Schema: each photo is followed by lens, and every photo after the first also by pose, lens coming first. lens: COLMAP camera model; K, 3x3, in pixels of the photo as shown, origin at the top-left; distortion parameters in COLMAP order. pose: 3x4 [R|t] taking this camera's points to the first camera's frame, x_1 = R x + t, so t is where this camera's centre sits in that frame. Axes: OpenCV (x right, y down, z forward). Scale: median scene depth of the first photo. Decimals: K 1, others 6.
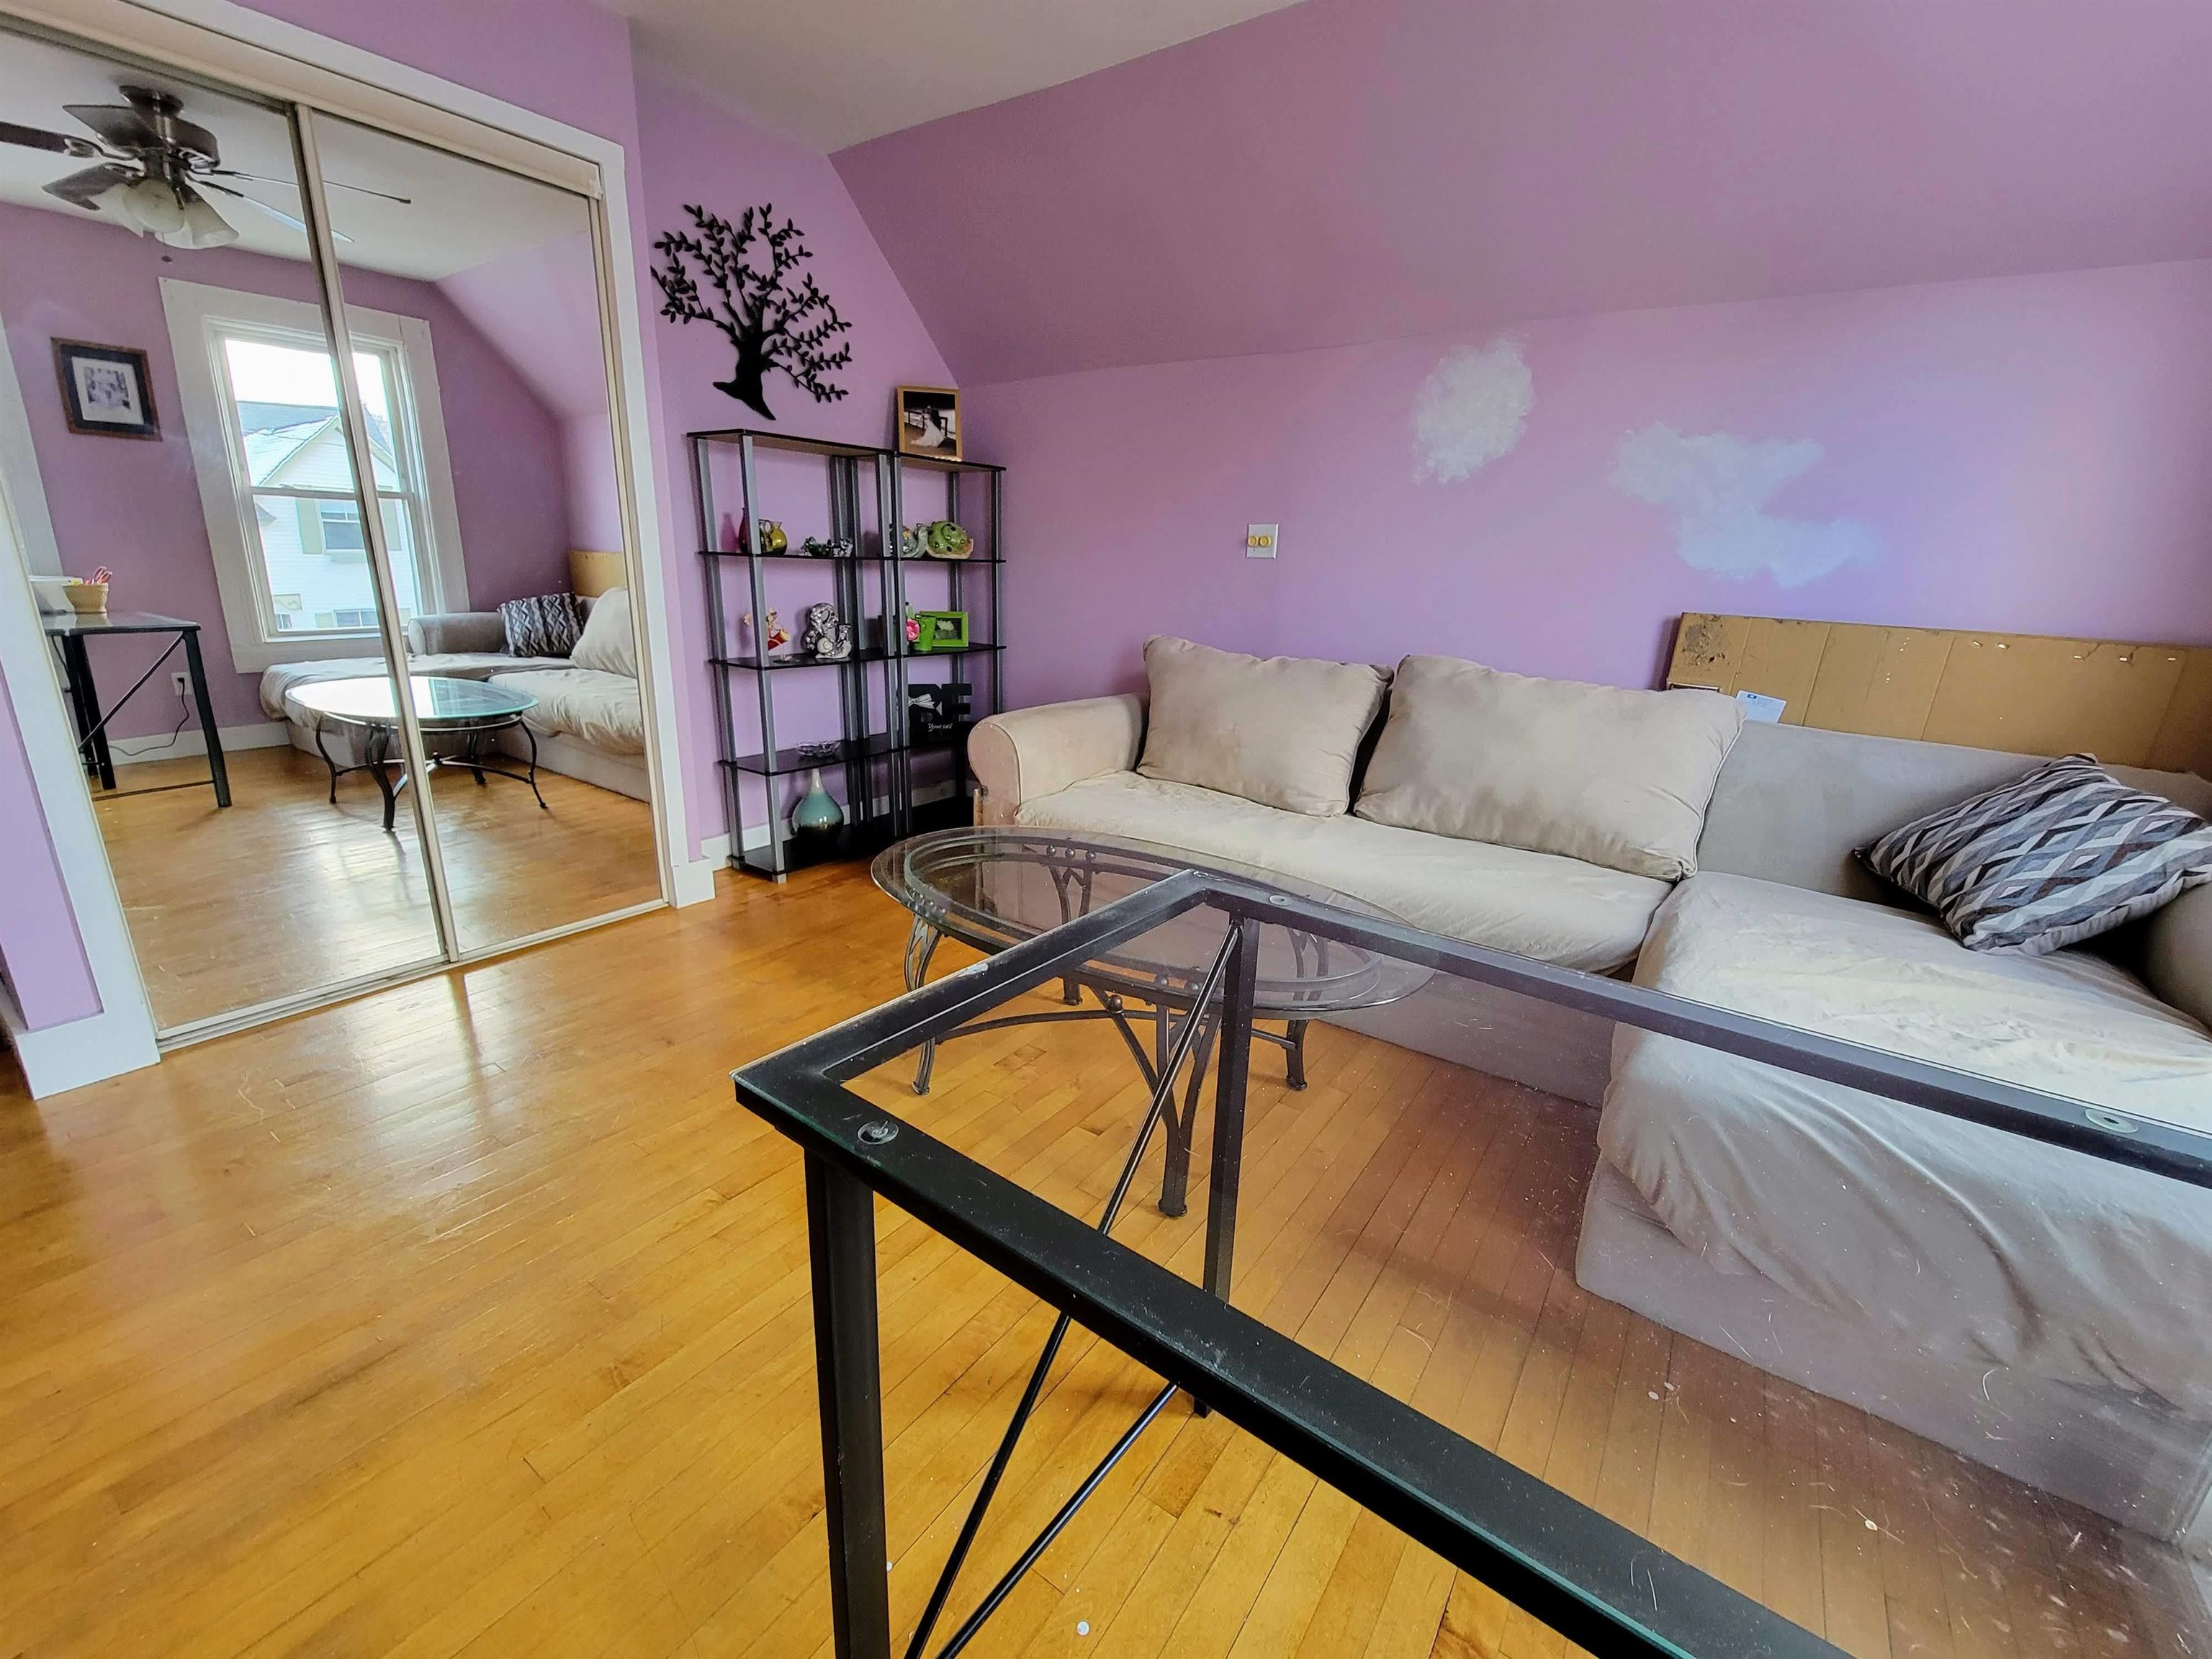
lens RADIAL K [[892.9, 0, 1121.7], [0, 892.9, 833.0], [0, 0, 1]] dist [-0.002010, -0.000181]
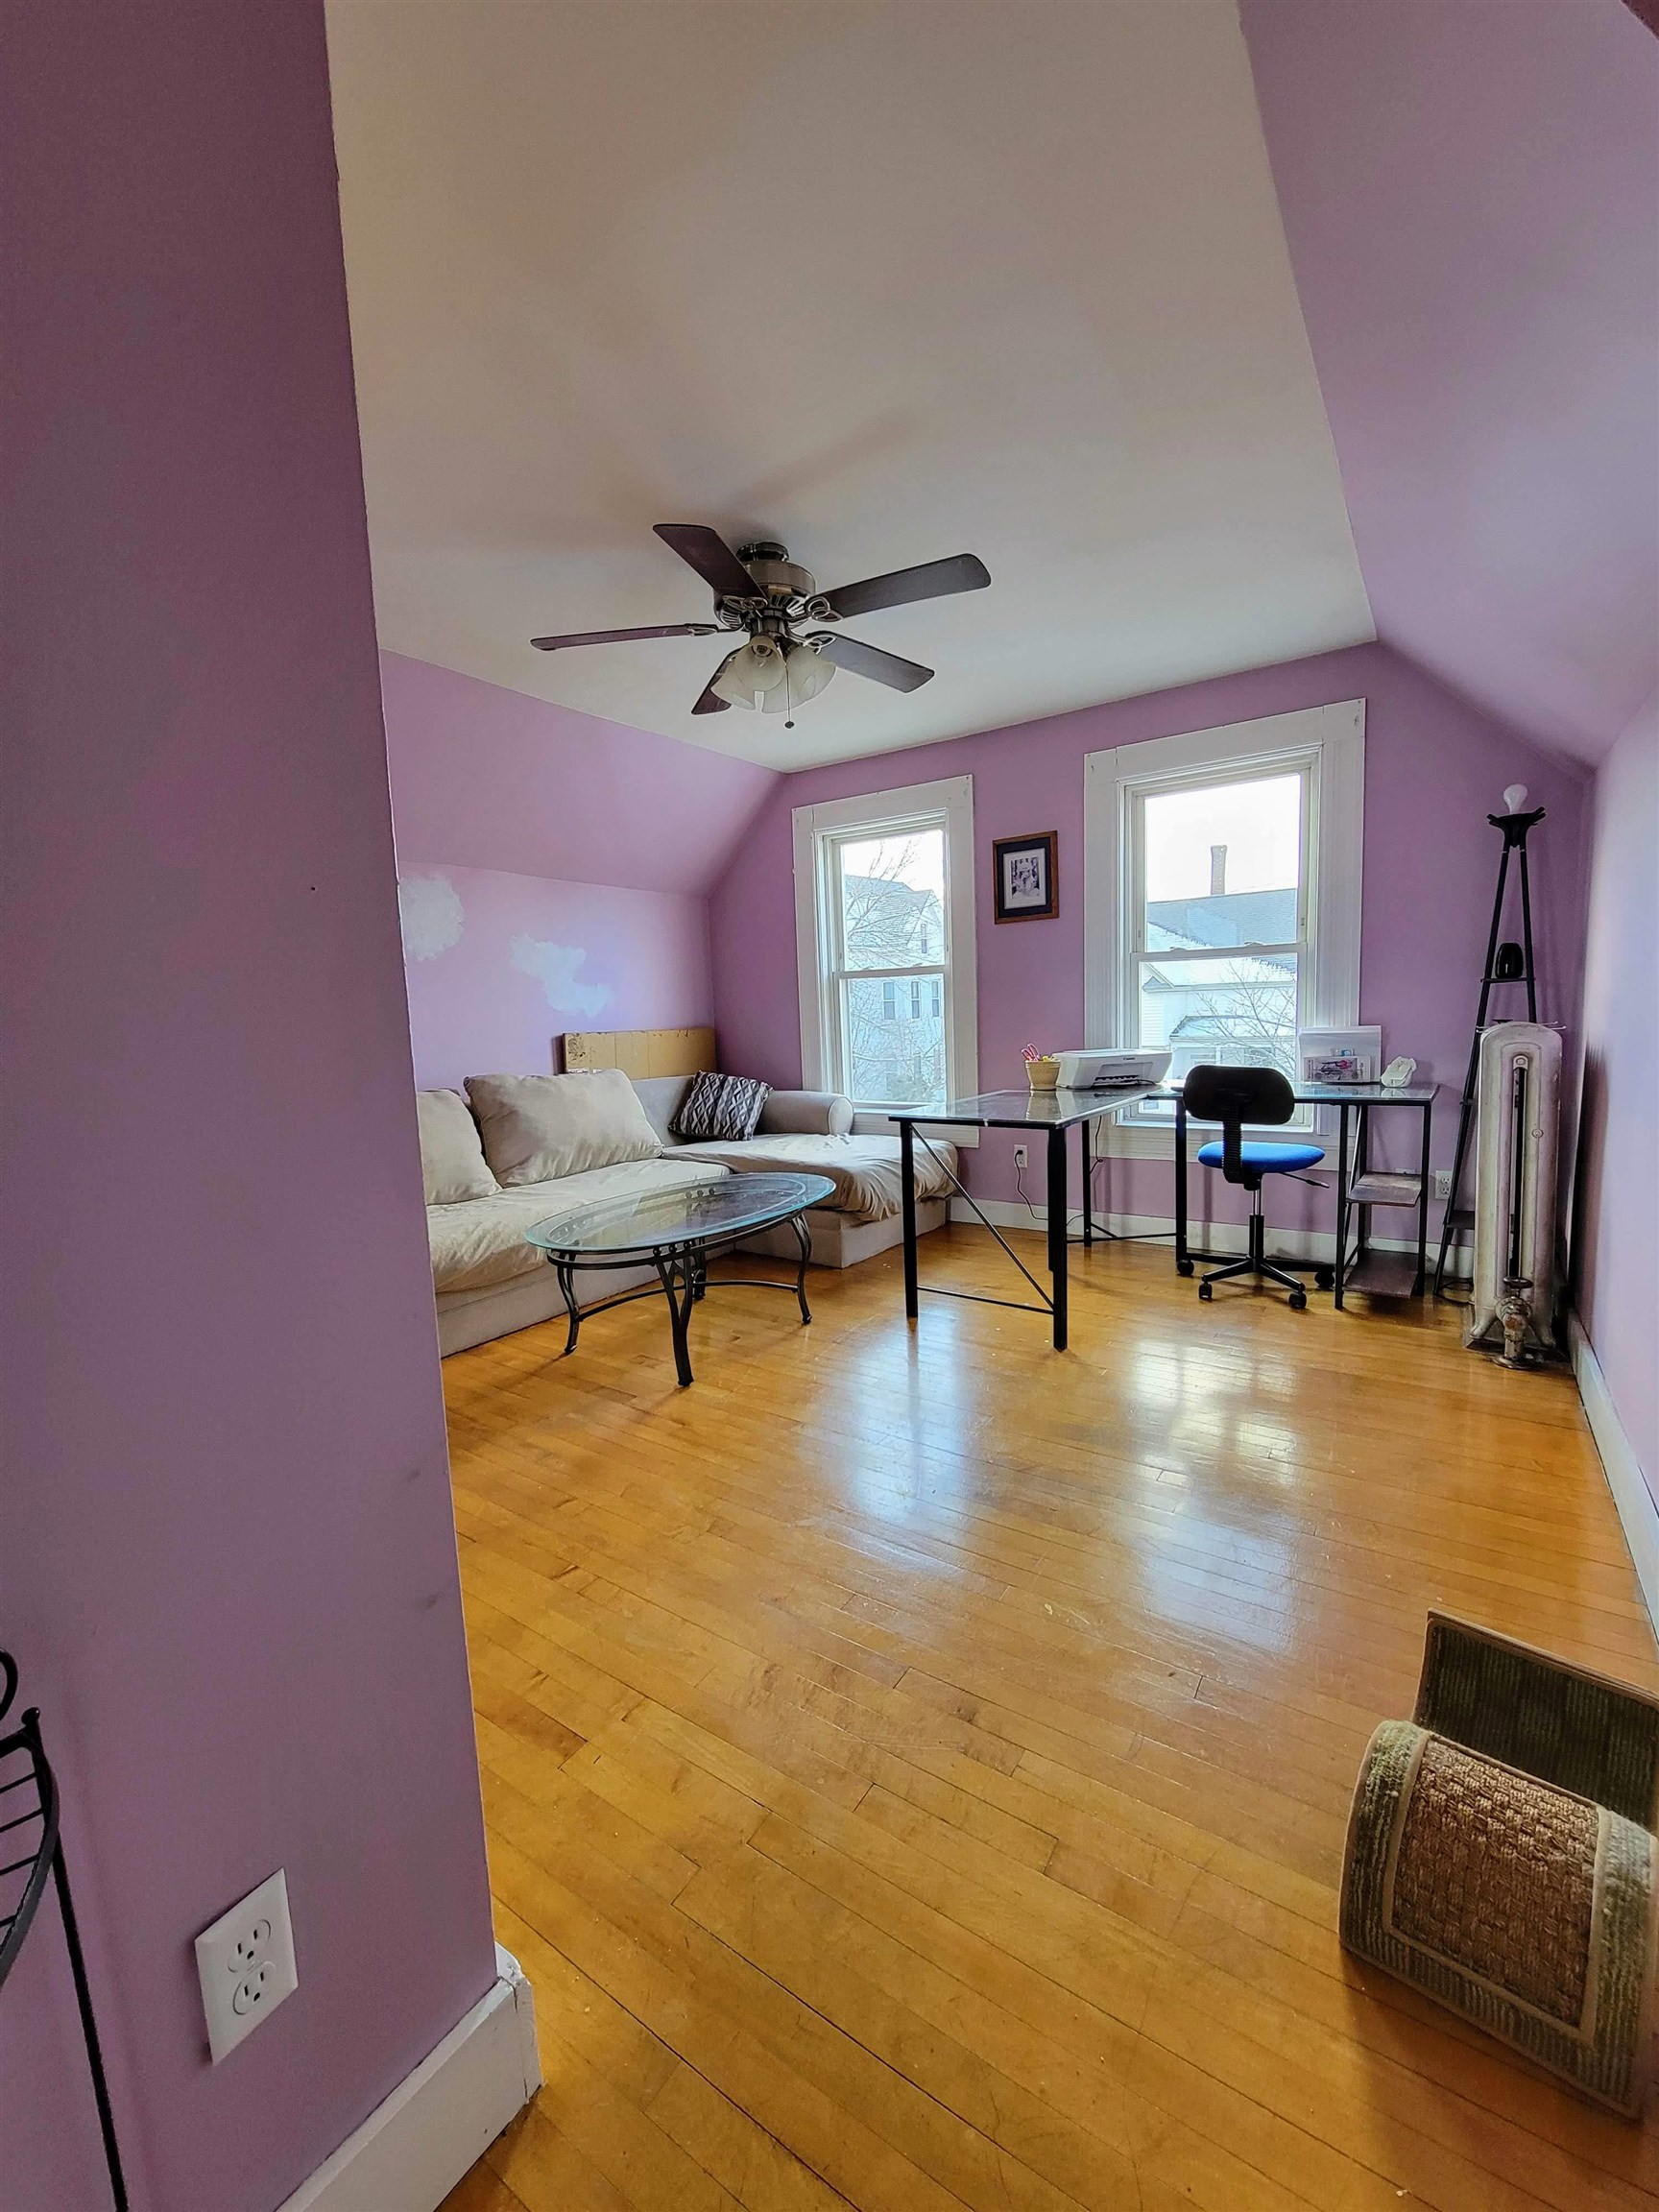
lens RADIAL K [[892.9, 0, 829.5], [0, 892.9, 1106.0], [0, 0, 1]] dist [-0.002010, -0.000181]
pose [[-0.007095, -0.159534, 0.987167, -1.229111], [0.304319, 0.940023, 0.154103, -0.221338], [-0.952544, 0.301507, 0.041880, 0.439676]]
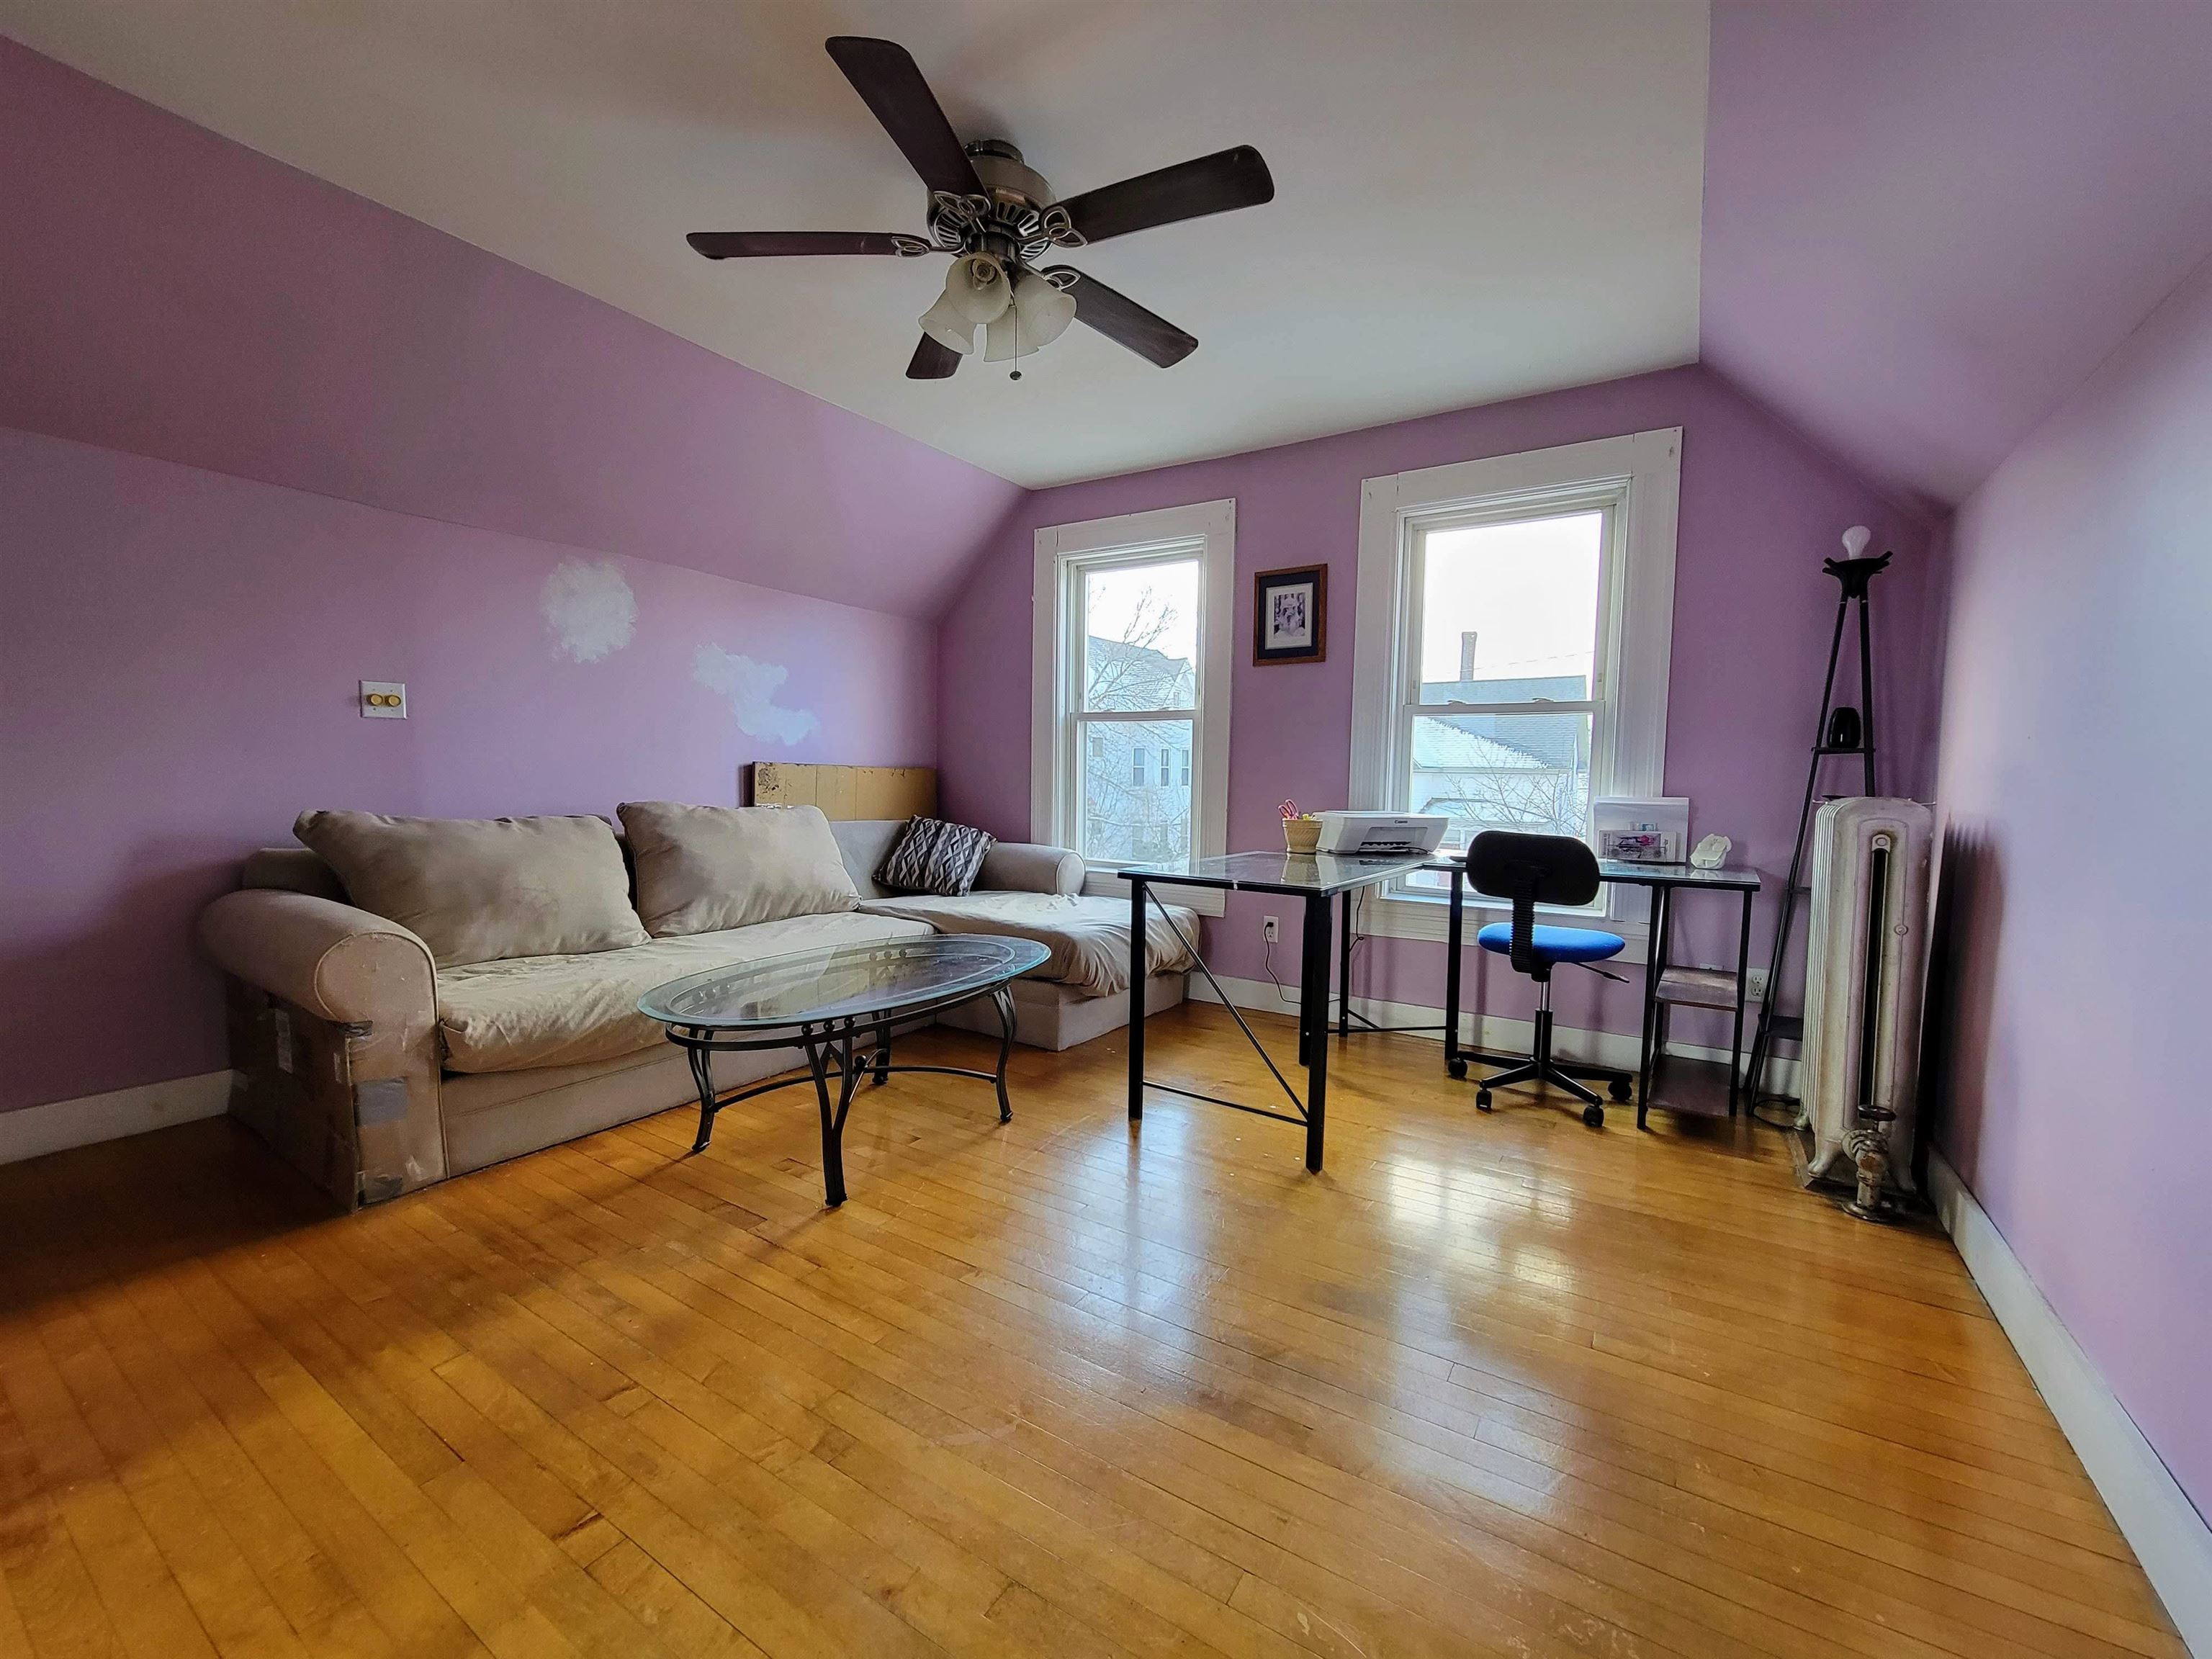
lens RADIAL K [[892.9, 0, 1121.7], [0, 892.9, 833.0], [0, 0, 1]] dist [-0.002010, -0.000181]
pose [[-0.050587, -0.117975, 0.991727, -1.009663], [0.248224, 0.960354, 0.126904, -0.161952], [-0.967381, 0.252591, -0.019297, 0.421532]]
